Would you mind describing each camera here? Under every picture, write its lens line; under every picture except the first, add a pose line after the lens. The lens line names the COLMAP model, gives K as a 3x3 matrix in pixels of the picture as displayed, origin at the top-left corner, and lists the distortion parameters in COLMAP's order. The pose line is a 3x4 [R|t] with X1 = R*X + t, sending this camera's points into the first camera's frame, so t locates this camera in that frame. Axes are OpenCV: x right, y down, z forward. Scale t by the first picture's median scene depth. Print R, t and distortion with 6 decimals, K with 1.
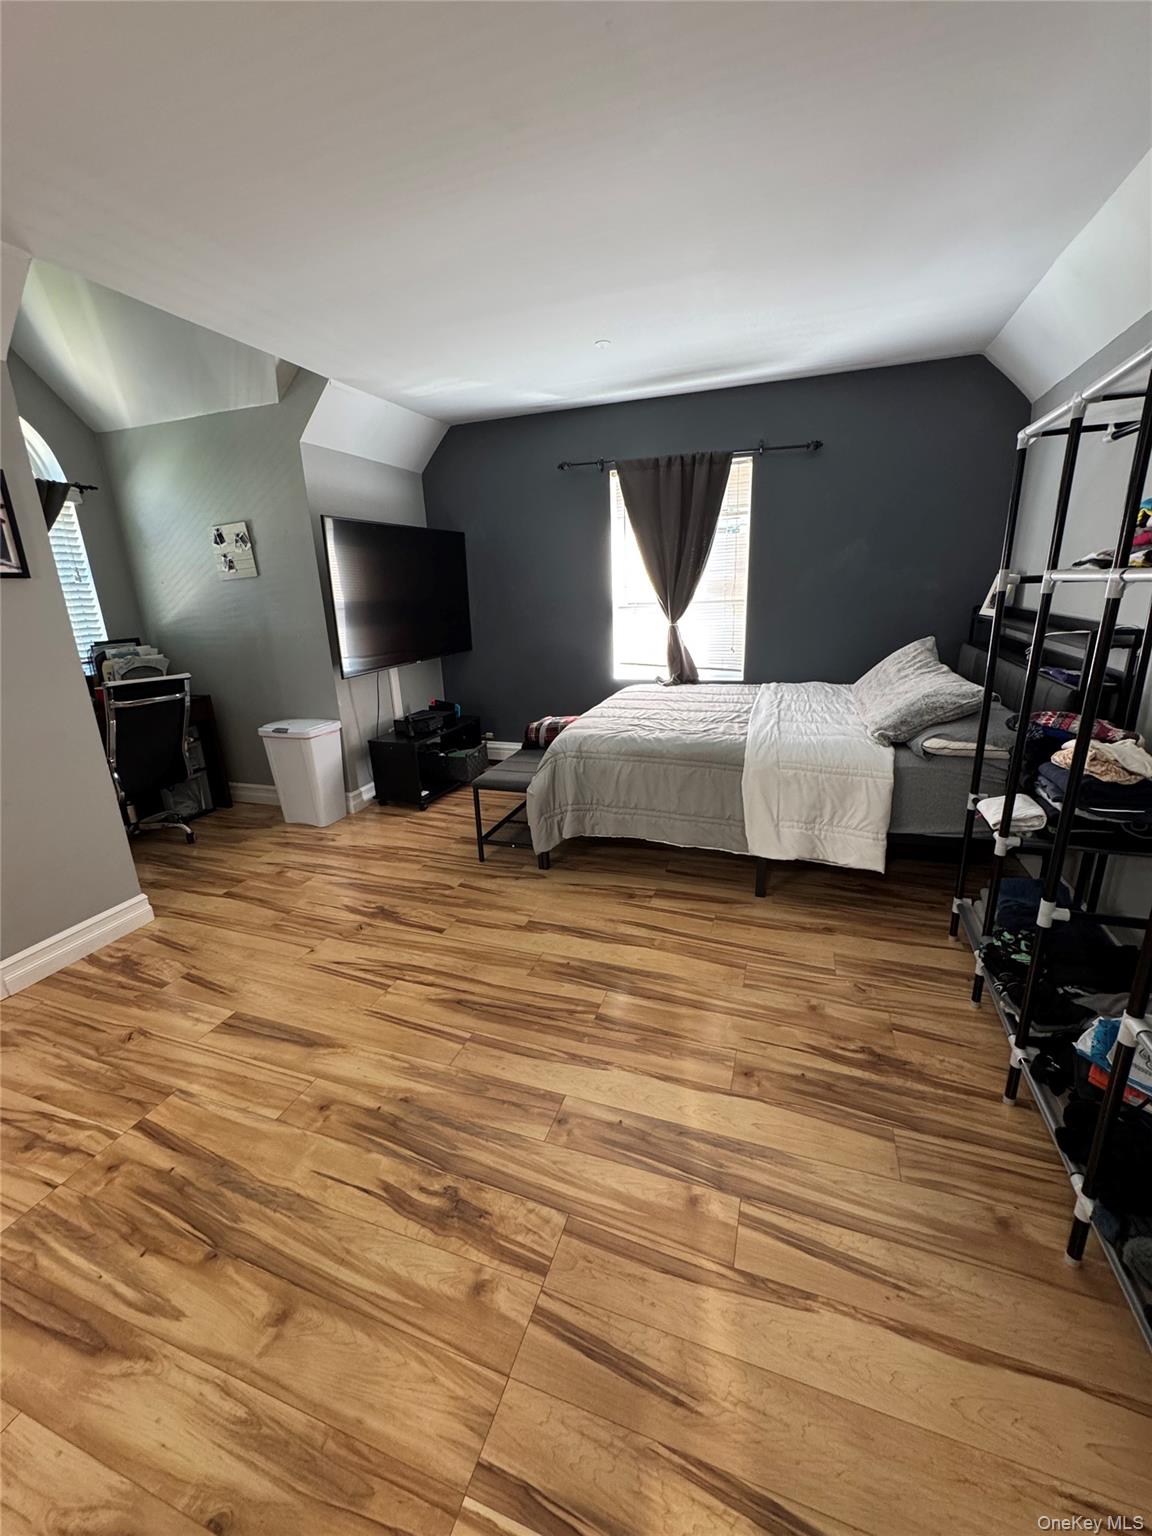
lens RADIAL K [[613.7, 0, 570.9], [0, 613.7, 762.1], [0, 0, 1]] dist [0.000907, -0.000064]
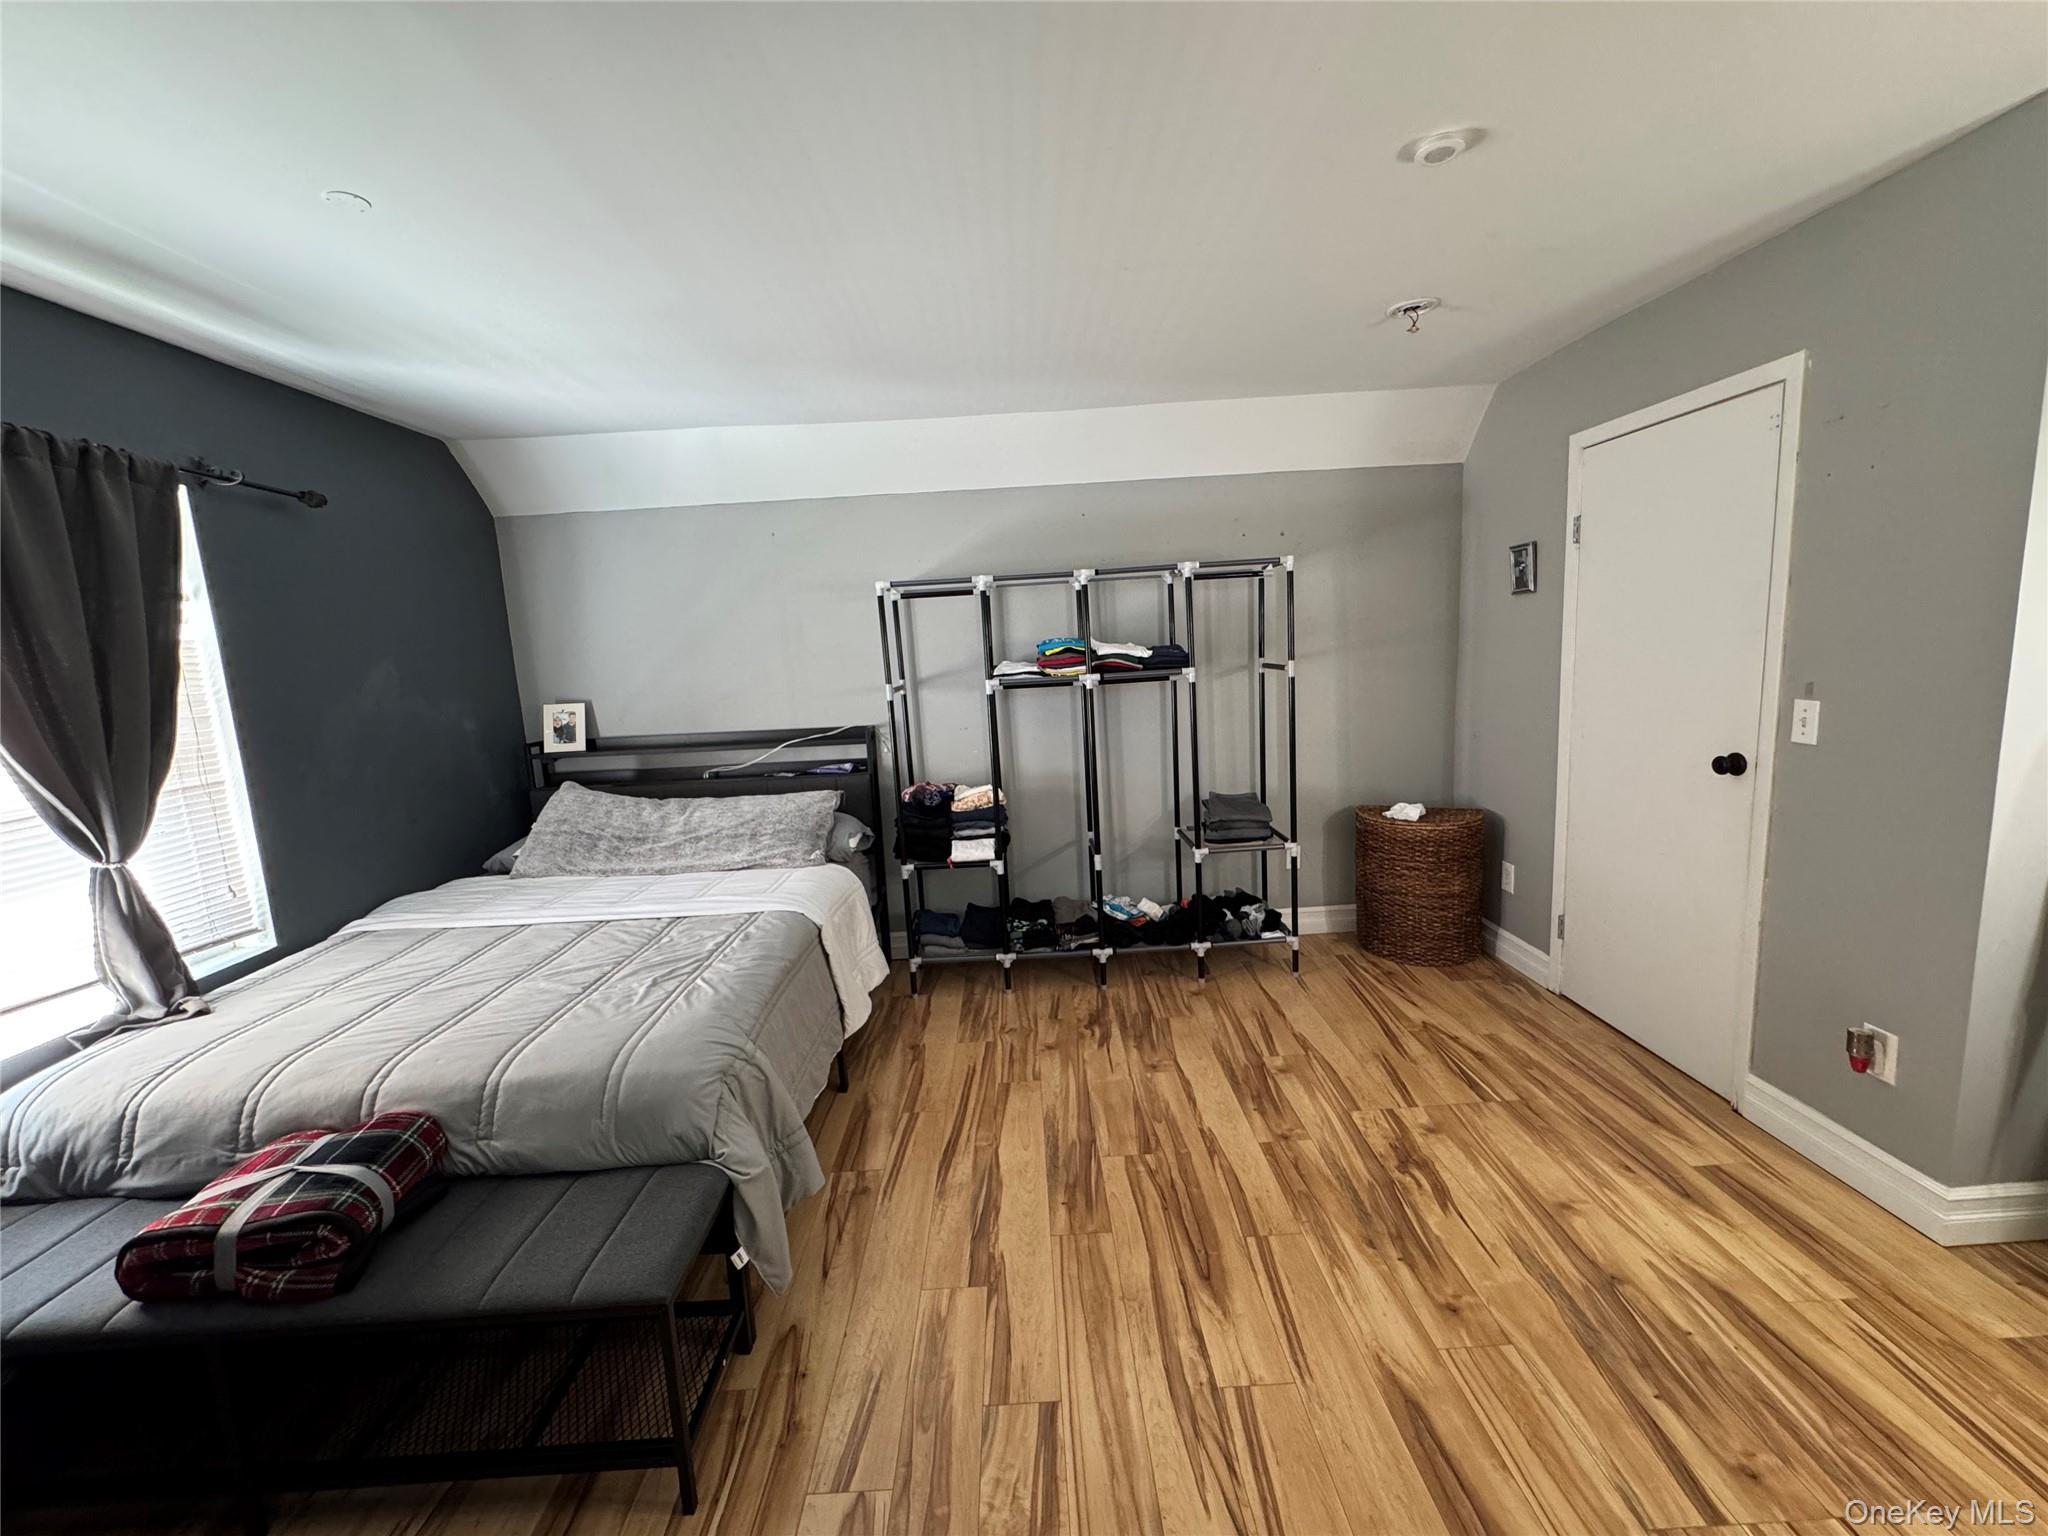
lens RADIAL K [[818.3, 0, 1022.9], [0, 818.3, 770.2], [0, 0, 1]] dist [0.000907, -0.000064]
pose [[-0.349211, -0.090030, 0.932709, -1.081956], [0.325259, 0.921839, 0.210759, -0.463706], [-0.878783, 0.376971, -0.292633, 1.463737]]
